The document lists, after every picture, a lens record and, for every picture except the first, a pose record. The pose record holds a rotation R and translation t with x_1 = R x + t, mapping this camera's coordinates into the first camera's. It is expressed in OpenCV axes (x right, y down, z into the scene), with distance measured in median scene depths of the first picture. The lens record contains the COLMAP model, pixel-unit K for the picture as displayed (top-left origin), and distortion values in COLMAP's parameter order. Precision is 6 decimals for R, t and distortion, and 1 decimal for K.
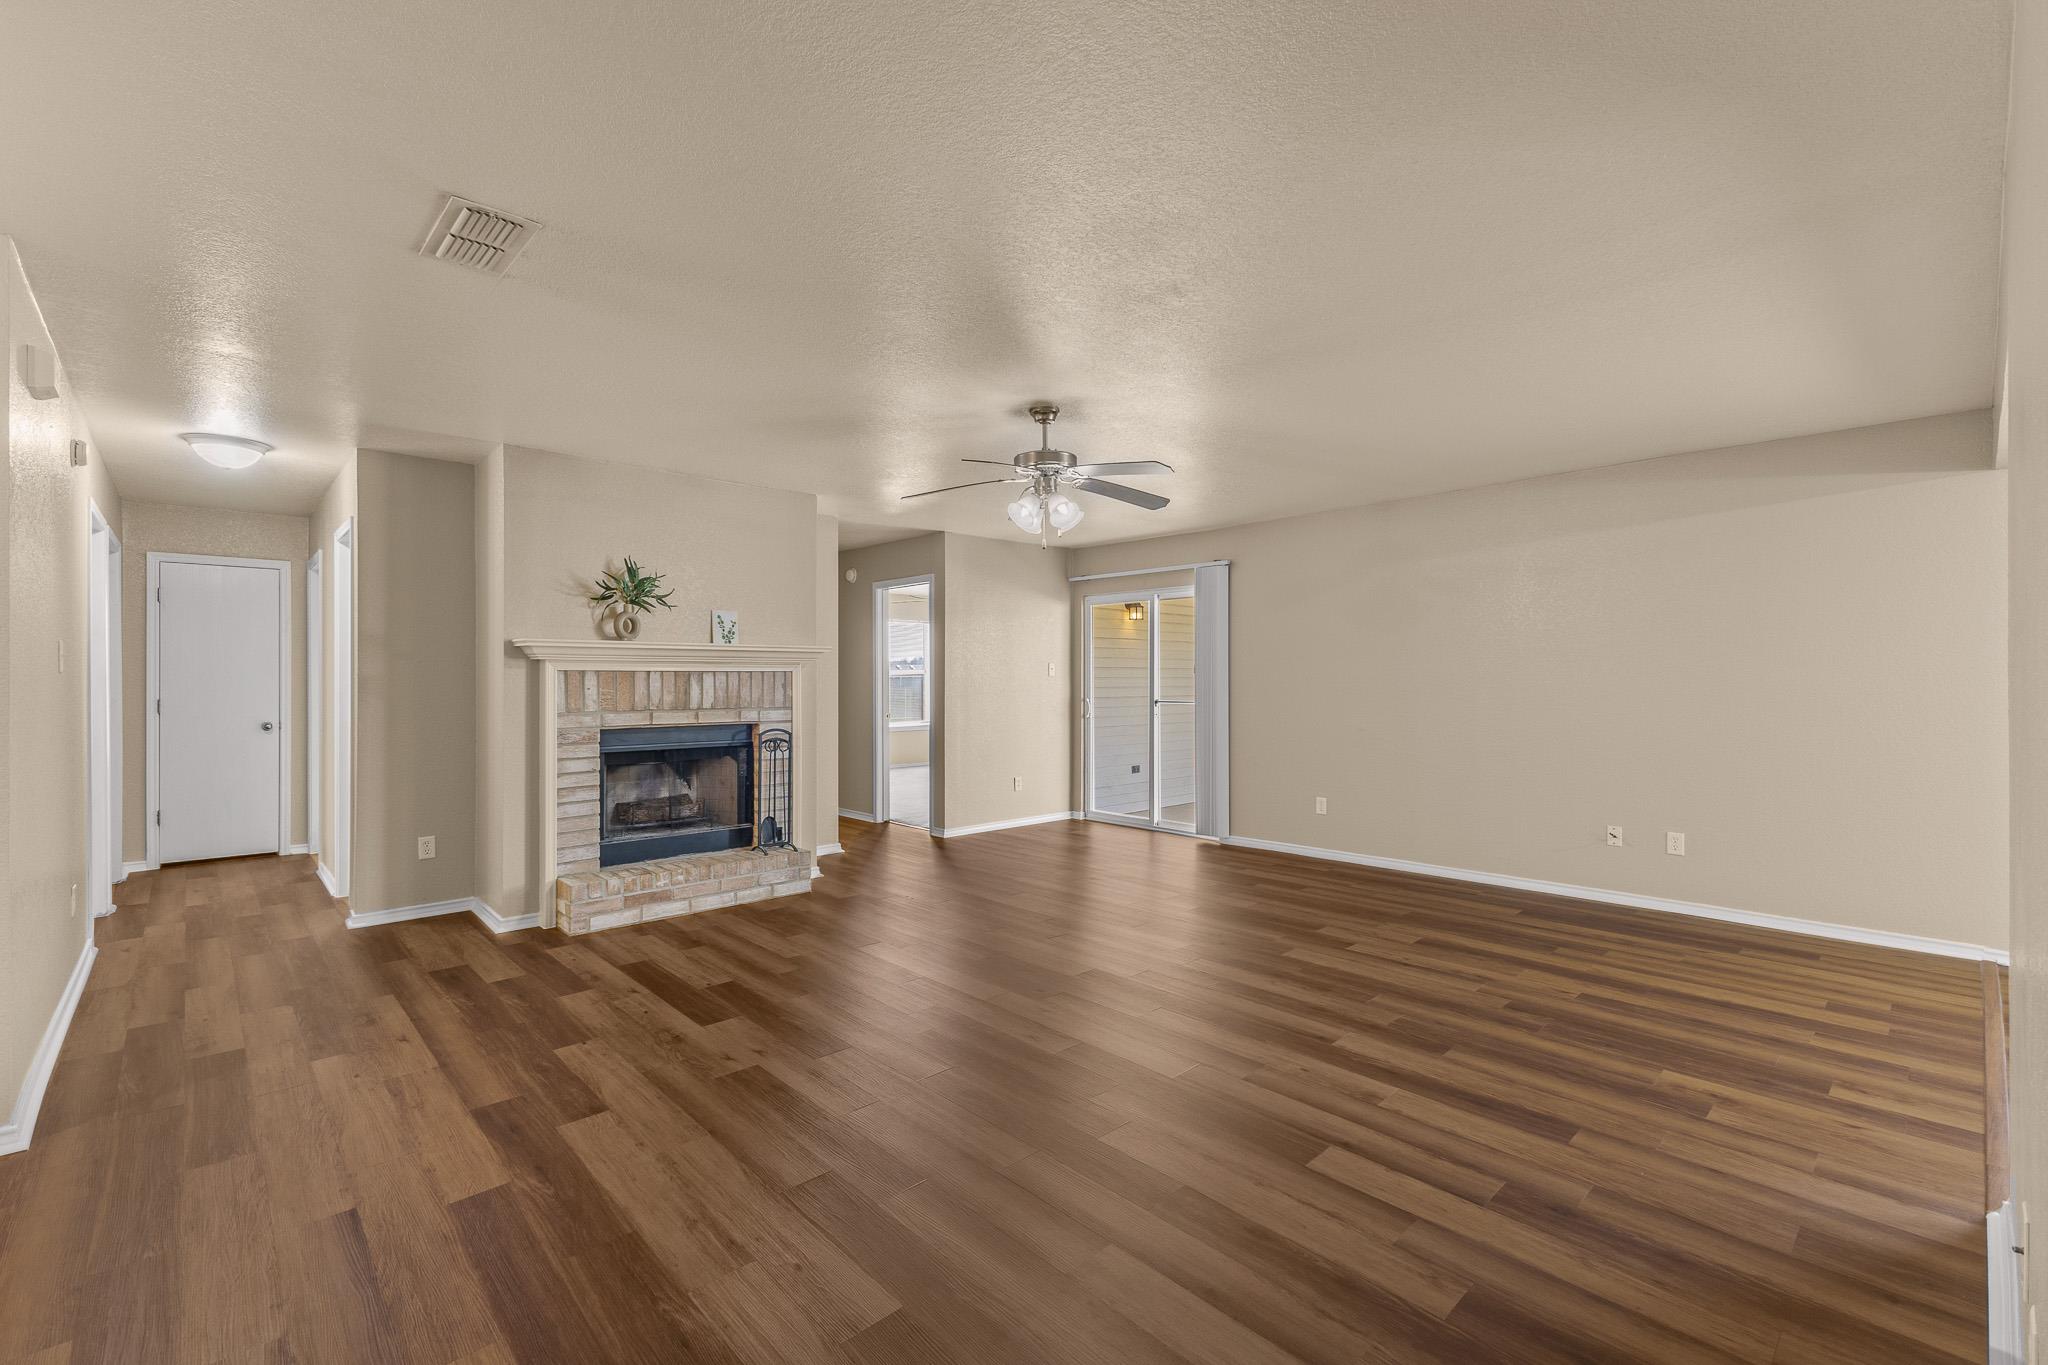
lens RADIAL K [[862.2, 0, 1022.5], [0, 862.2, 675.9], [0, 0, 1]] dist [0.004254, 0.000293]
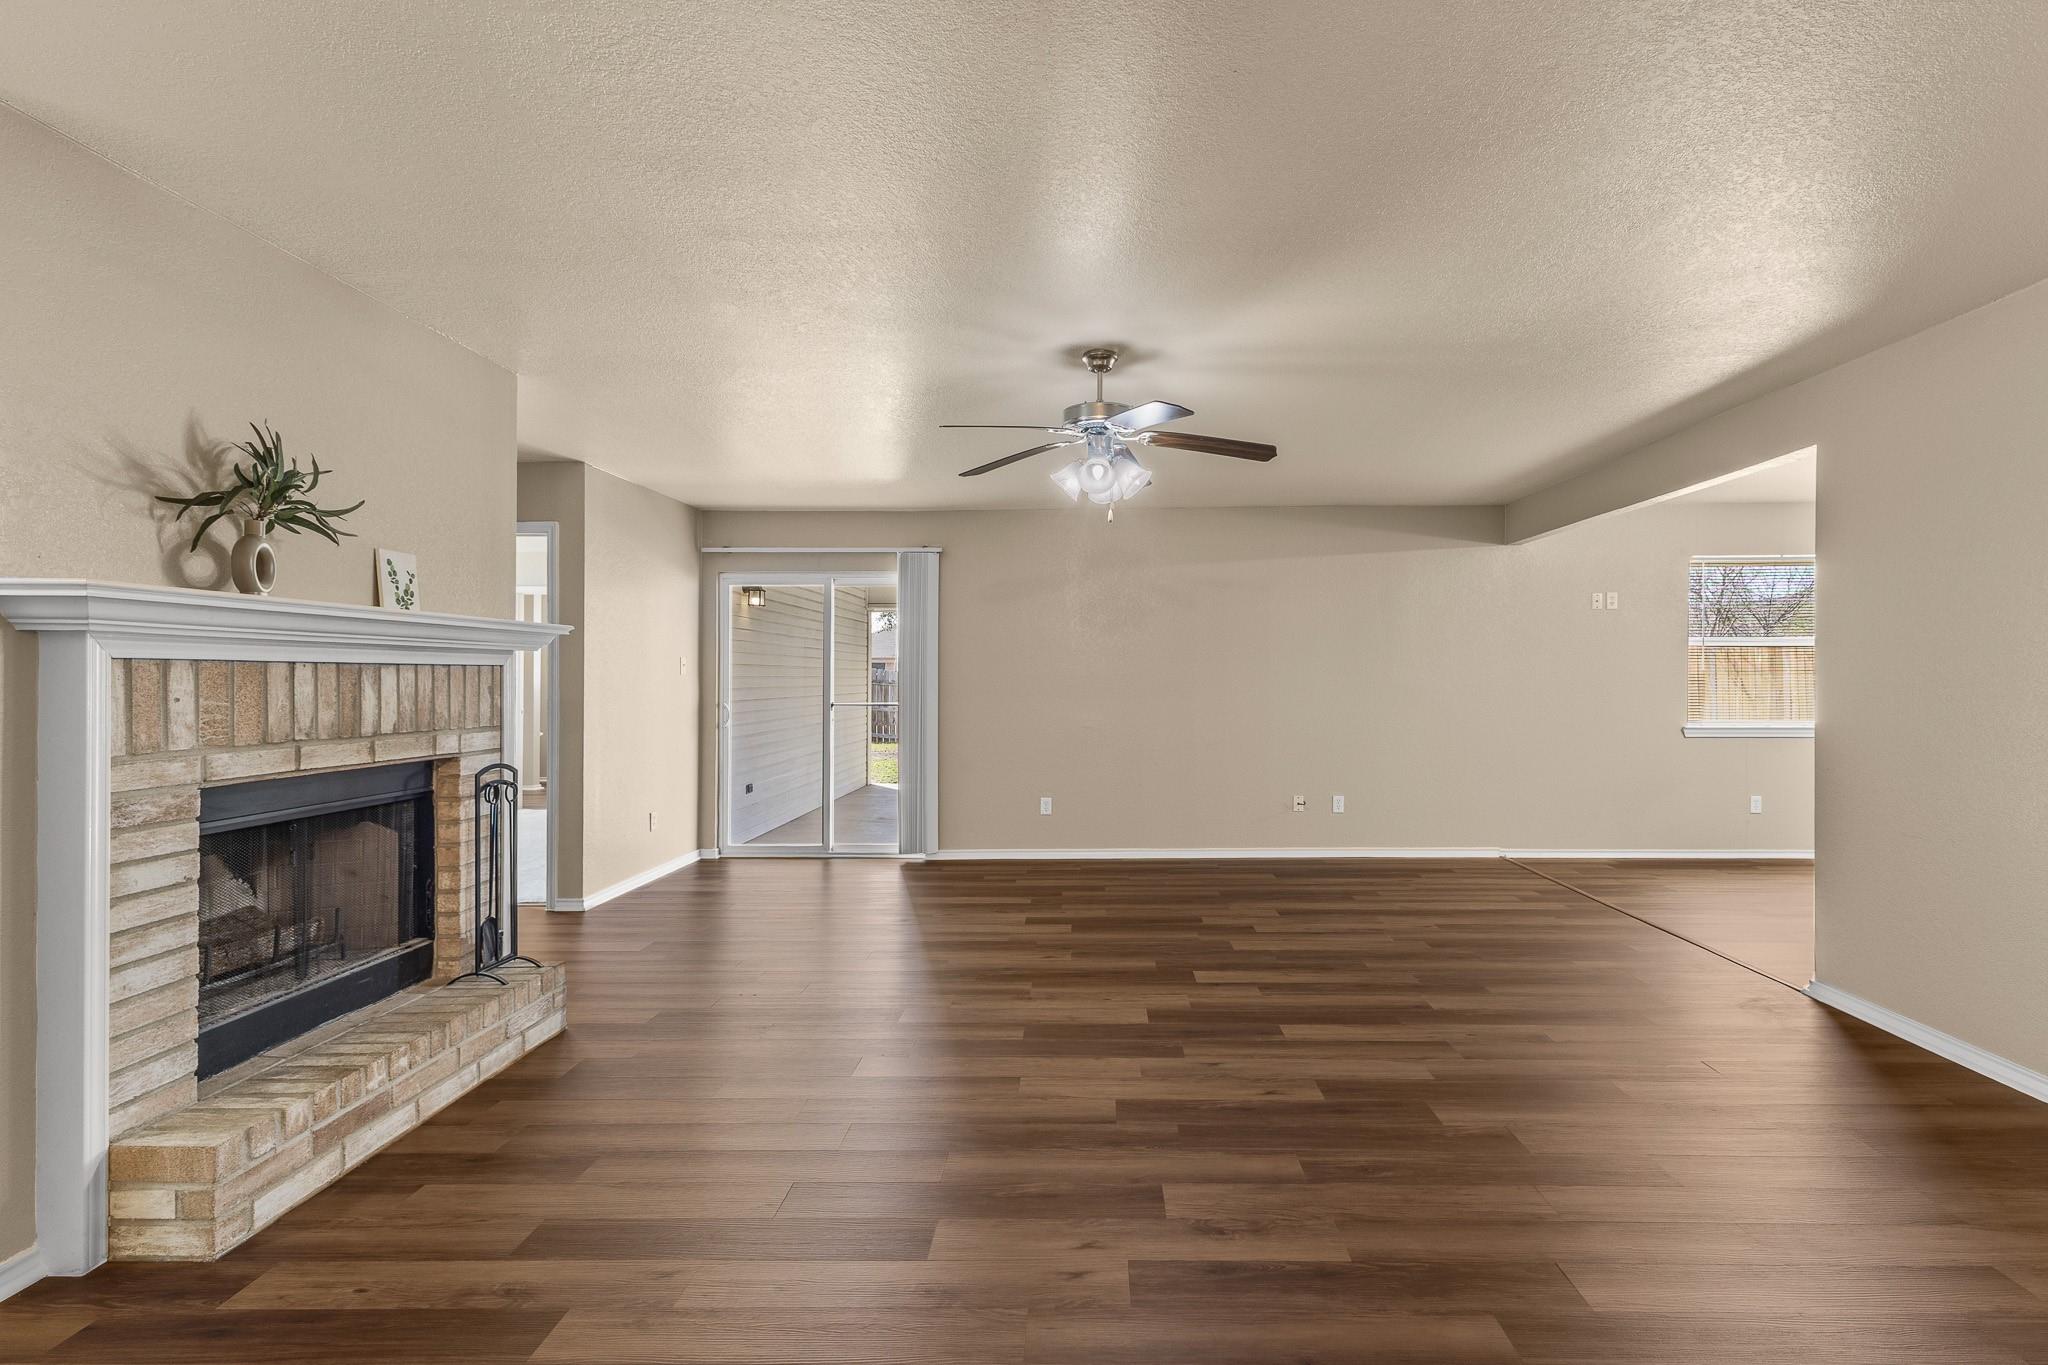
lens RADIAL K [[908.0, 0, 1080.2], [0, 908.0, 673.8], [0, 0, 1]] dist [0.003842, -0.000755]
pose [[0.698442, 0.003235, 0.715659, -0.500974], [-0.001760, 0.999995, -0.002803, 0.001985], [-0.715665, 0.000699, 0.698444, 0.325332]]
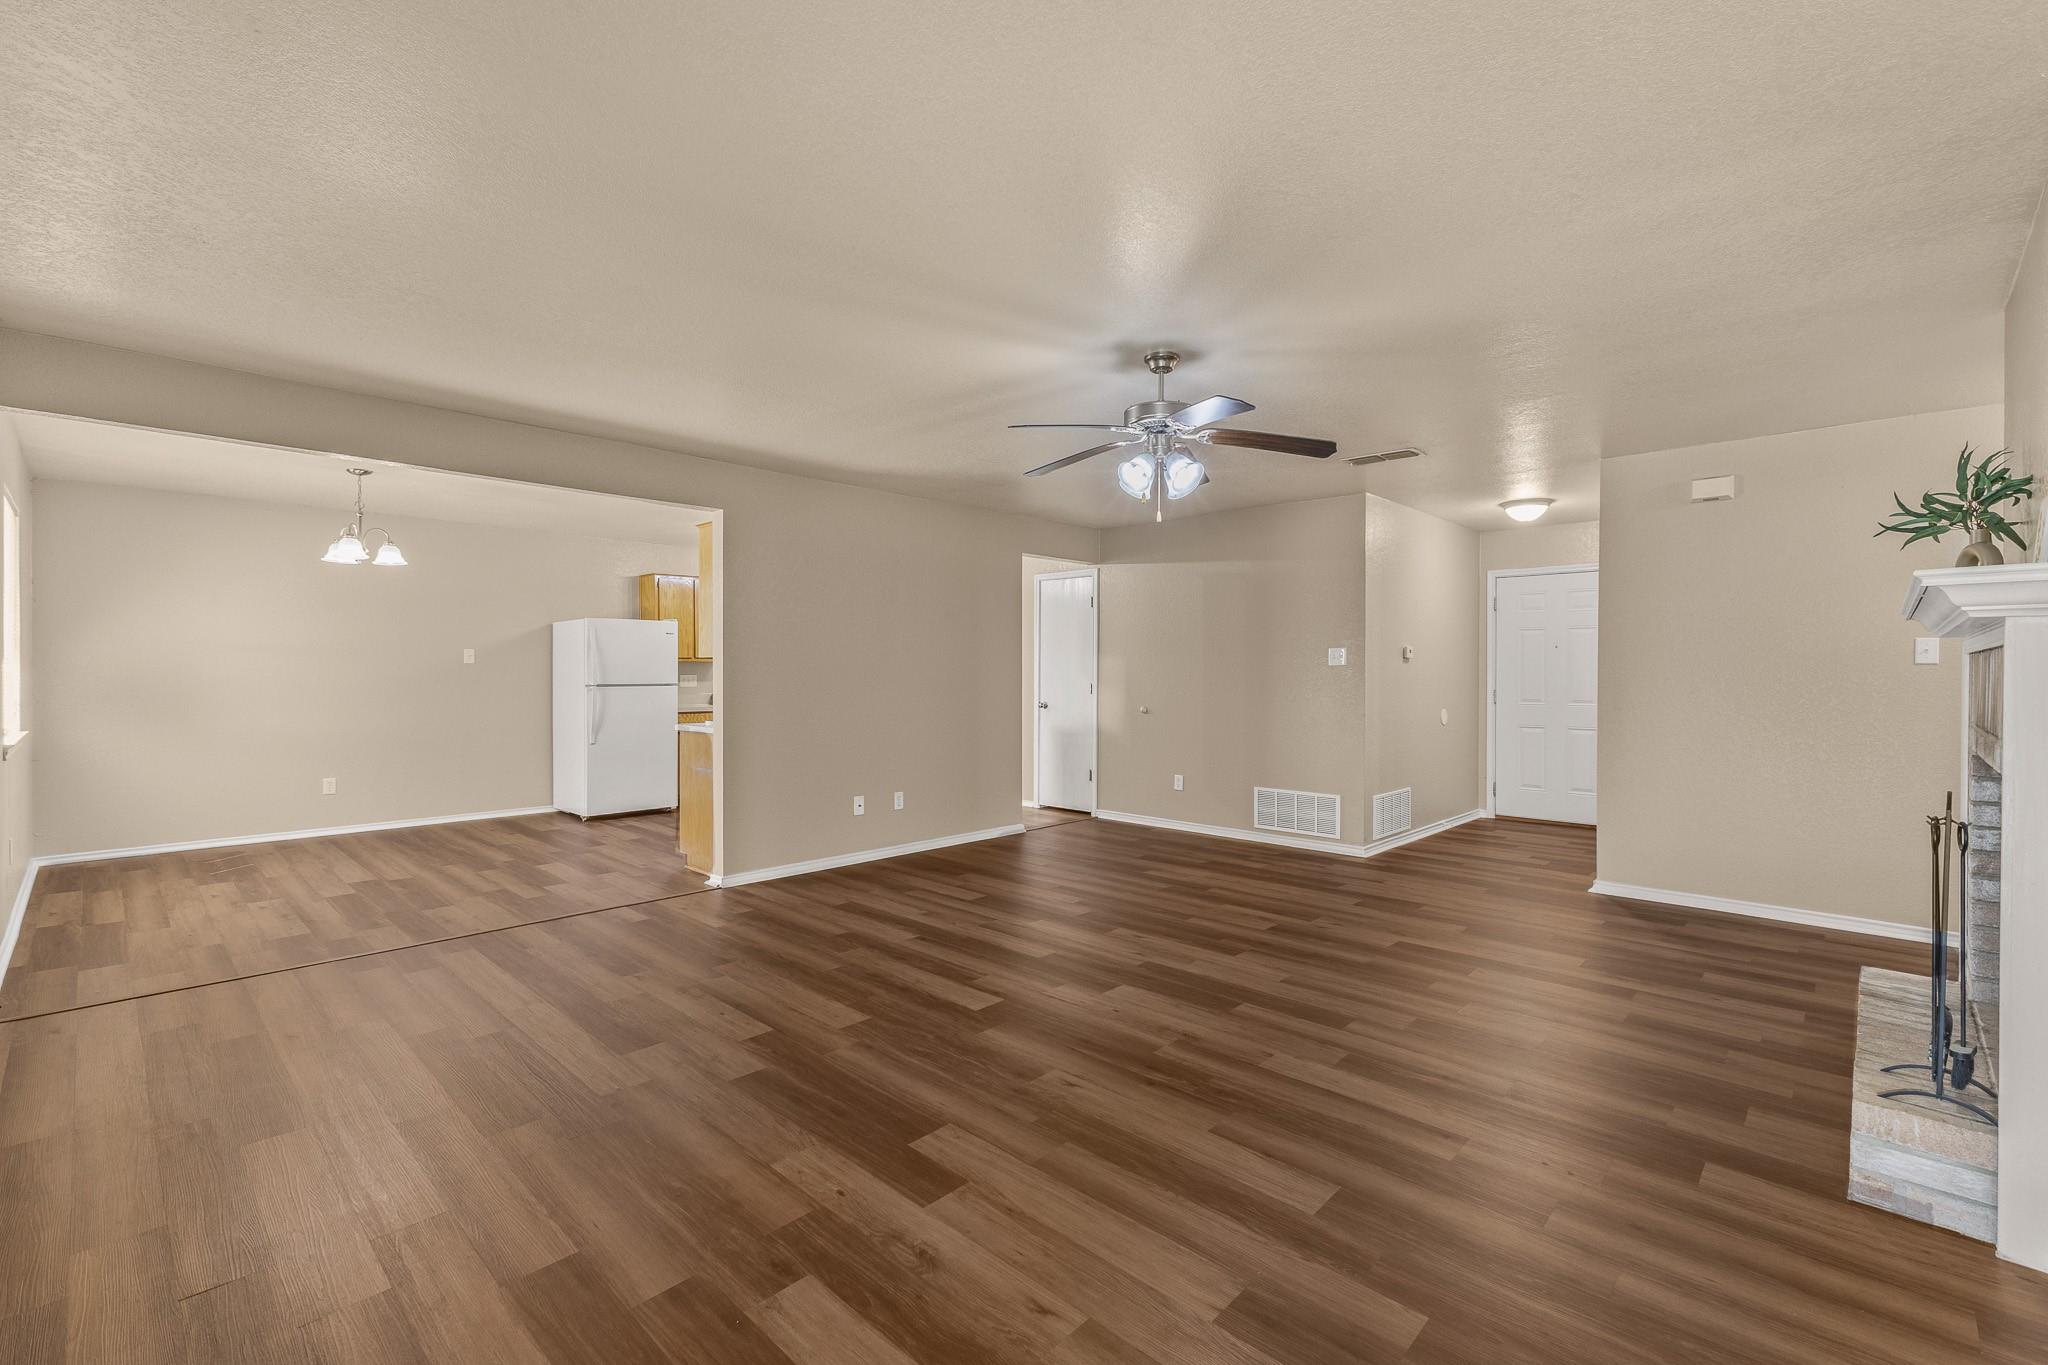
lens RADIAL K [[908.0, 0, 1012.8], [0, 908.0, 686.1], [0, 0, 1]] dist [0.003842, -0.000755]
pose [[-0.998940, 0.001295, -0.046003, 0.175432], [0.000870, 0.999957, 0.009259, 0.010919], [0.046013, 0.009209, -0.998898, 1.549755]]
